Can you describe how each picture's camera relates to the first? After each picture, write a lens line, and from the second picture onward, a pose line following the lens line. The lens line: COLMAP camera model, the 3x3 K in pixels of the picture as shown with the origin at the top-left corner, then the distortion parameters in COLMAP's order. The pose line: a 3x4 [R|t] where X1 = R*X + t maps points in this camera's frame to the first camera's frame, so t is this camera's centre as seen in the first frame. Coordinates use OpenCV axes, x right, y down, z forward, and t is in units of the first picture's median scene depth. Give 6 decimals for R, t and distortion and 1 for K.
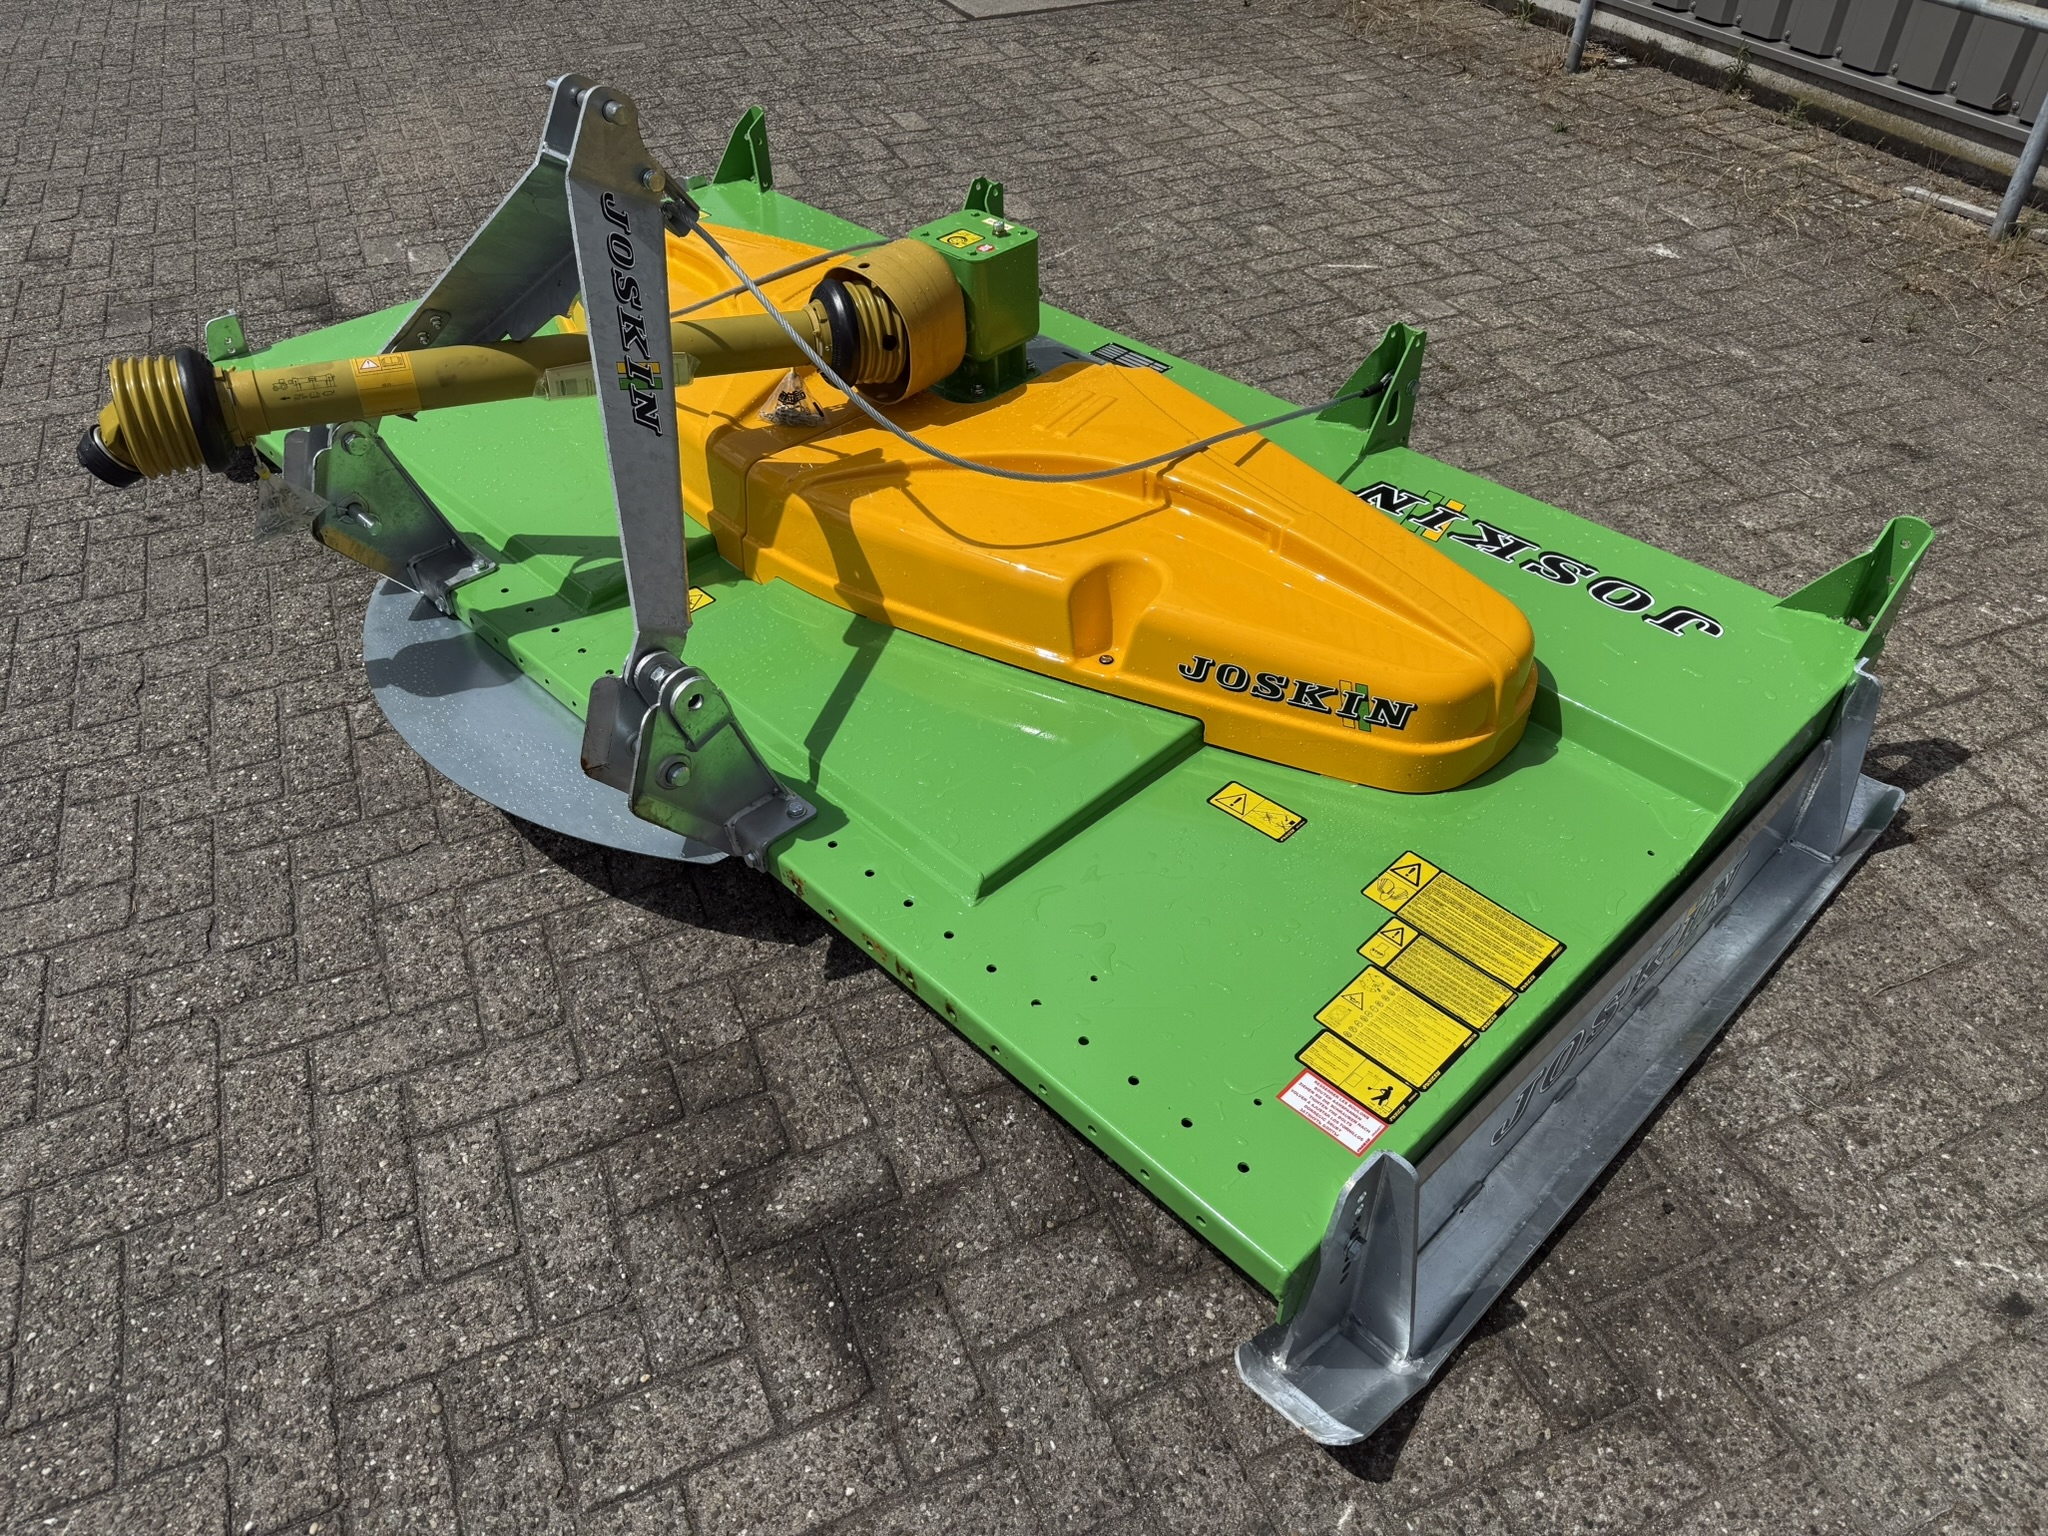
lens RADIAL K [[1460.1, 0, 1016.2], [0, 1460.1, 760.3], [0, 0, 1]] dist [0.011316, -0.020716]
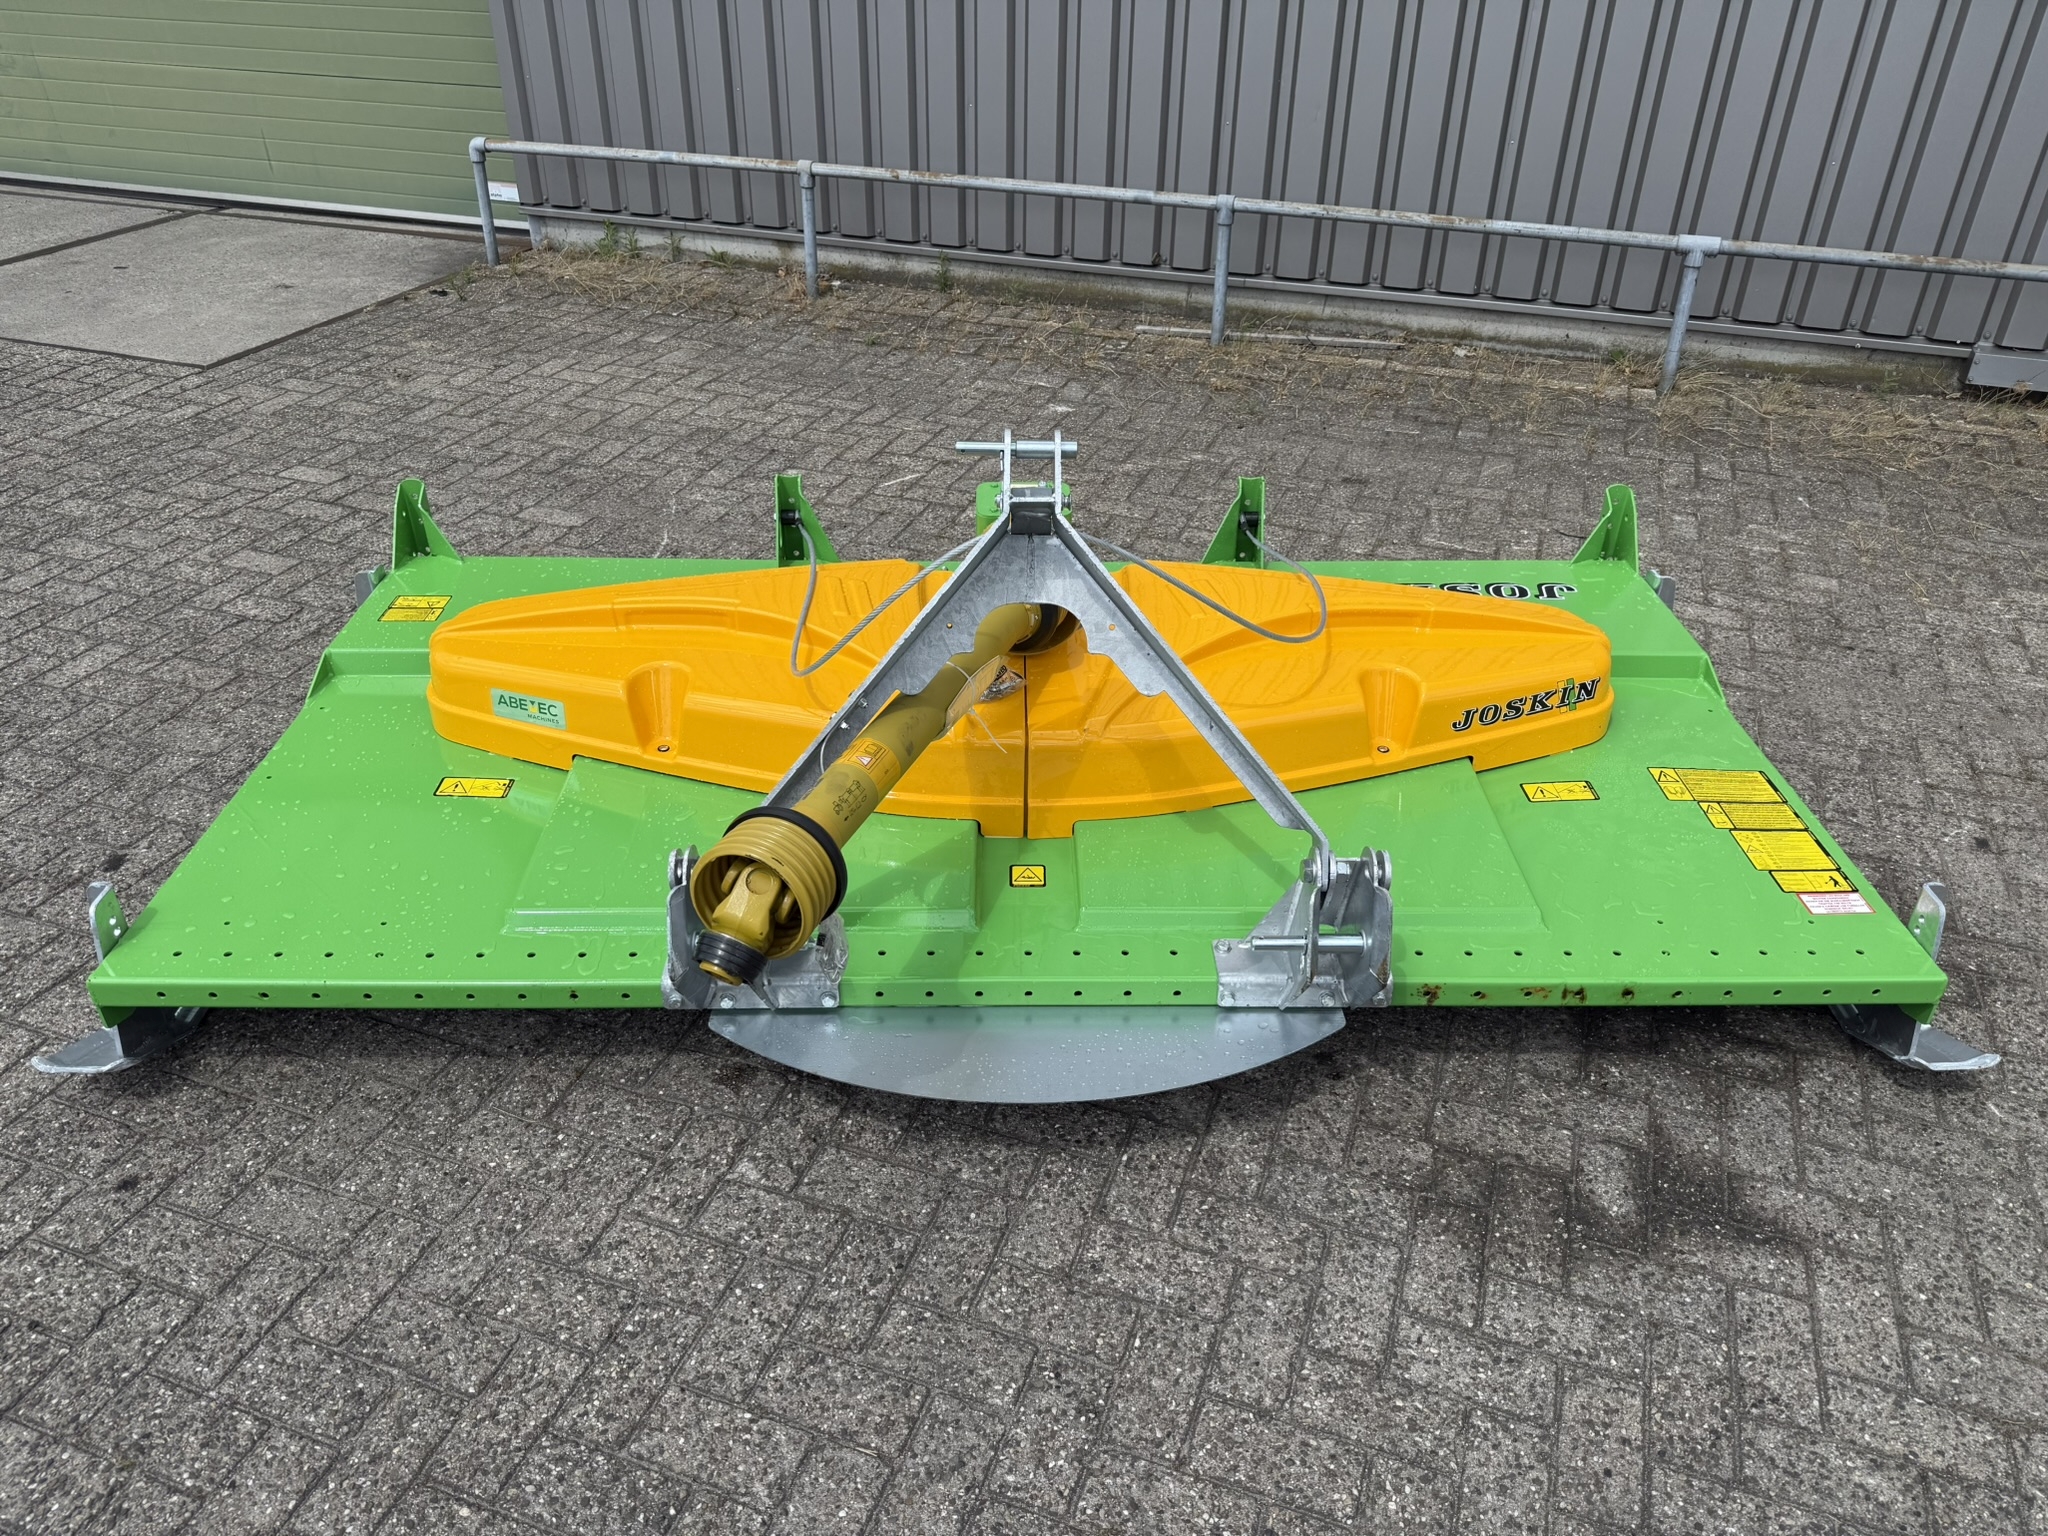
lens RADIAL K [[1447.2, 0, 1033.6], [0, 1447.2, 764.7], [0, 0, 1]] dist [0.002265, -0.007577]
pose [[0.684733, -0.380042, 0.621859, -0.952162], [0.457884, 0.888173, 0.038618, -0.251919], [-0.566995, 0.258296, 0.782176, 0.199570]]
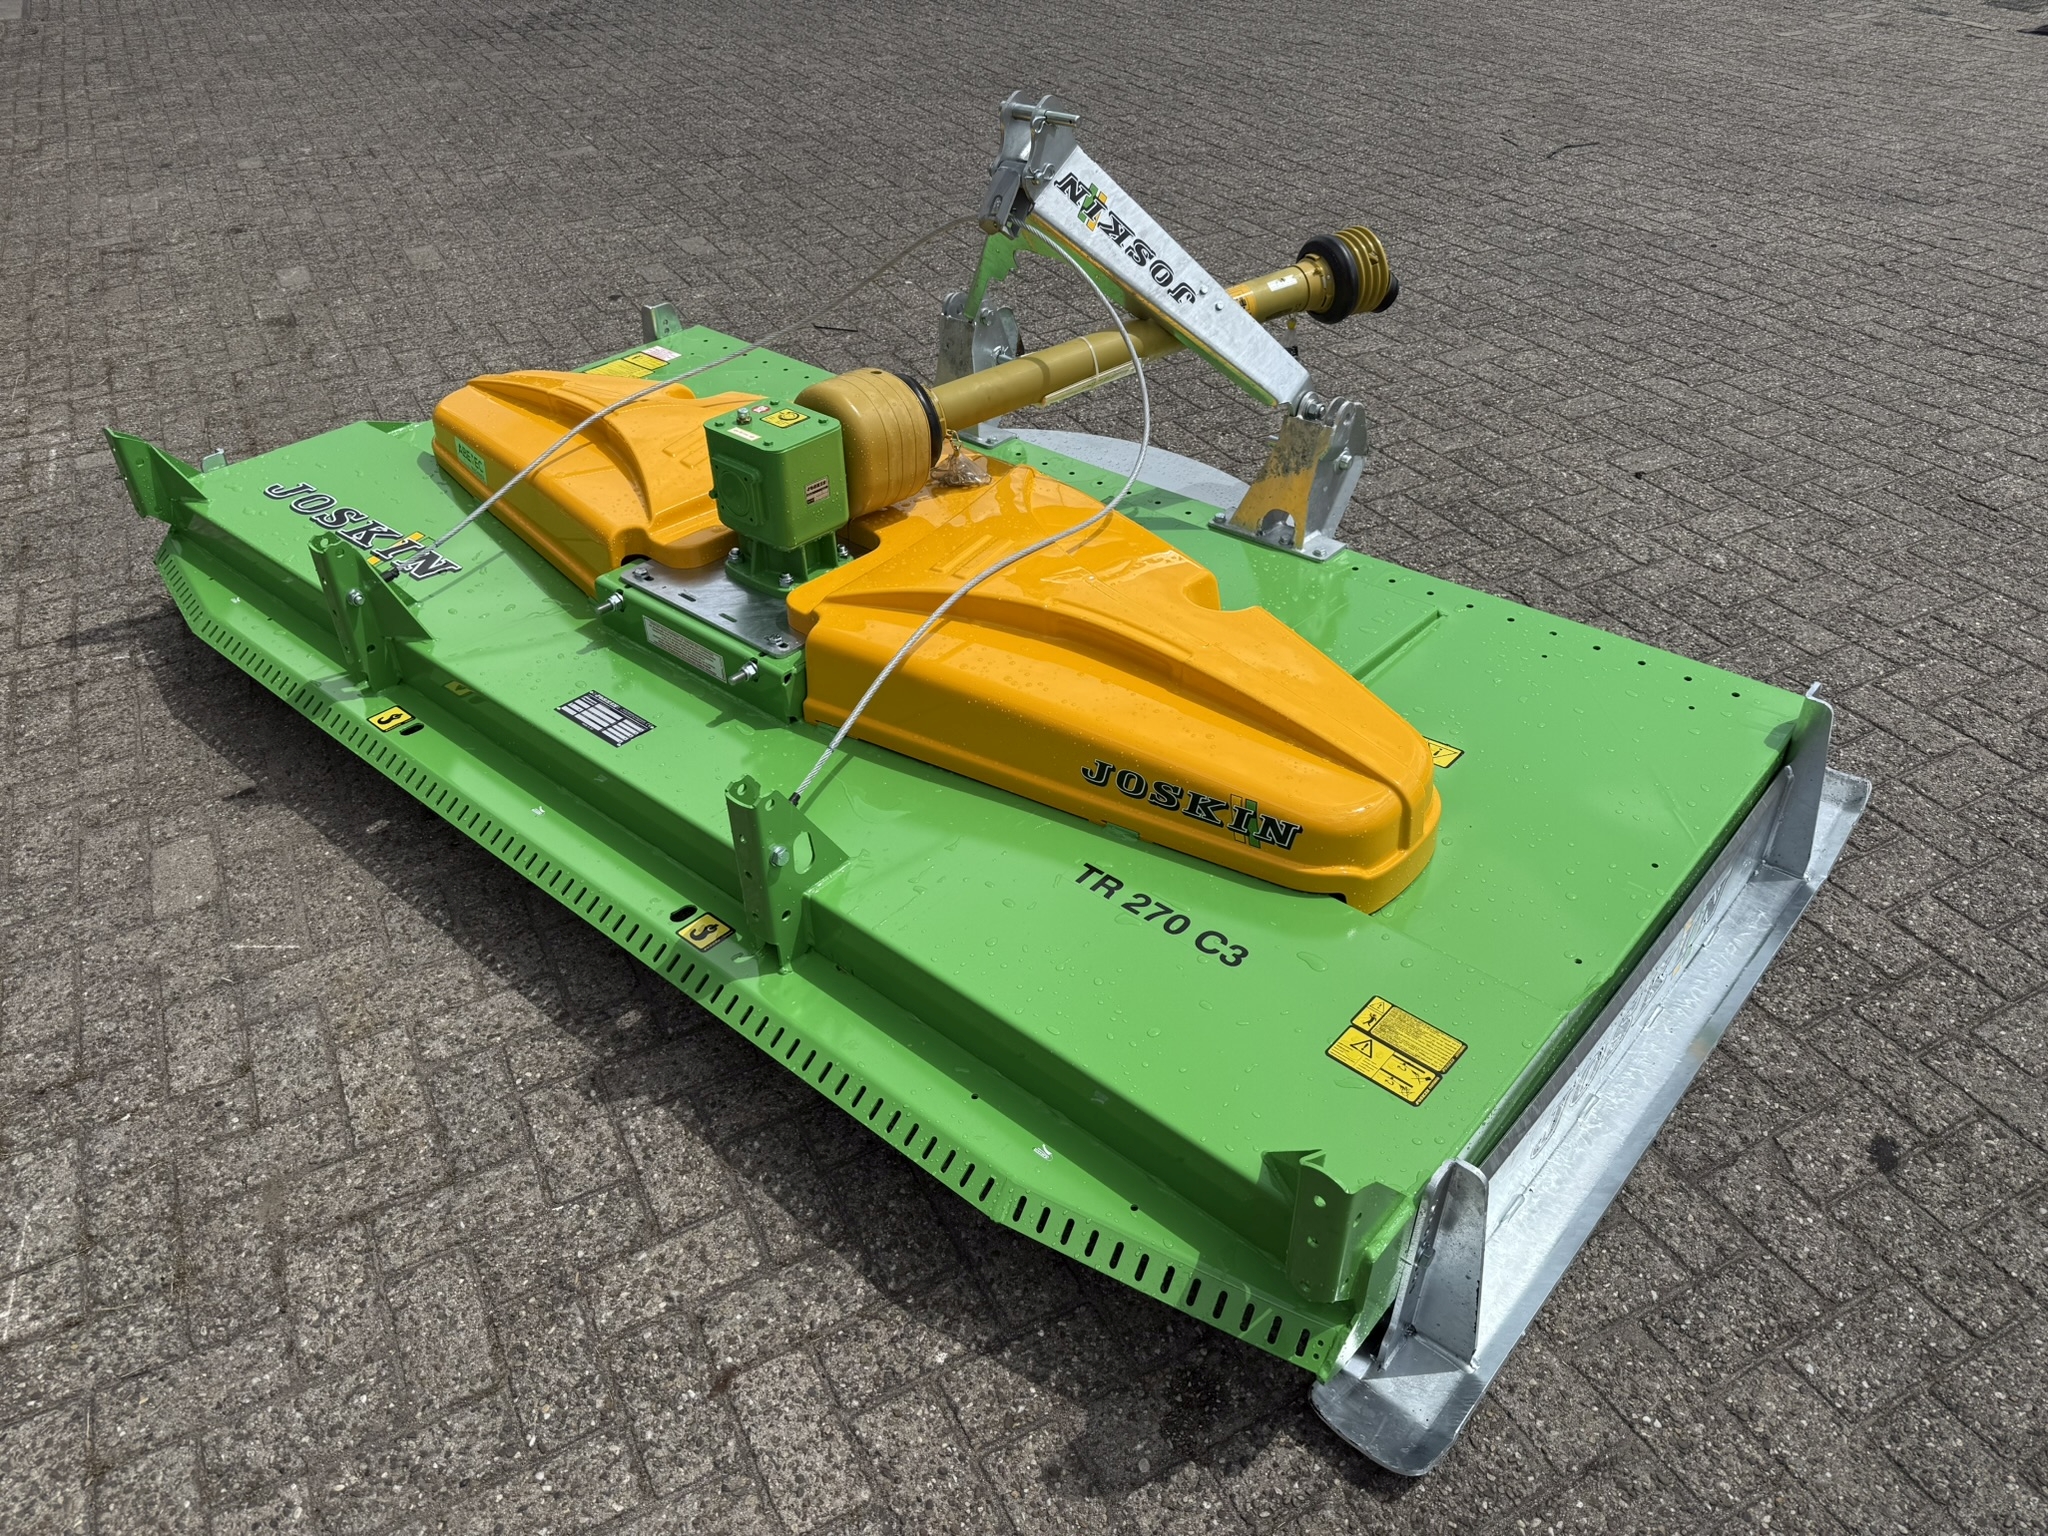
lens RADIAL K [[1460.1, 0, 1016.2], [0, 1460.1, 760.3], [0, 0, 1]] dist [0.011316, -0.020716]
pose [[-0.996260, 0.075266, -0.042433, -0.155711], [-0.023844, 0.232547, 0.972293, -1.471142], [0.083048, 0.969669, -0.229883, 1.713972]]
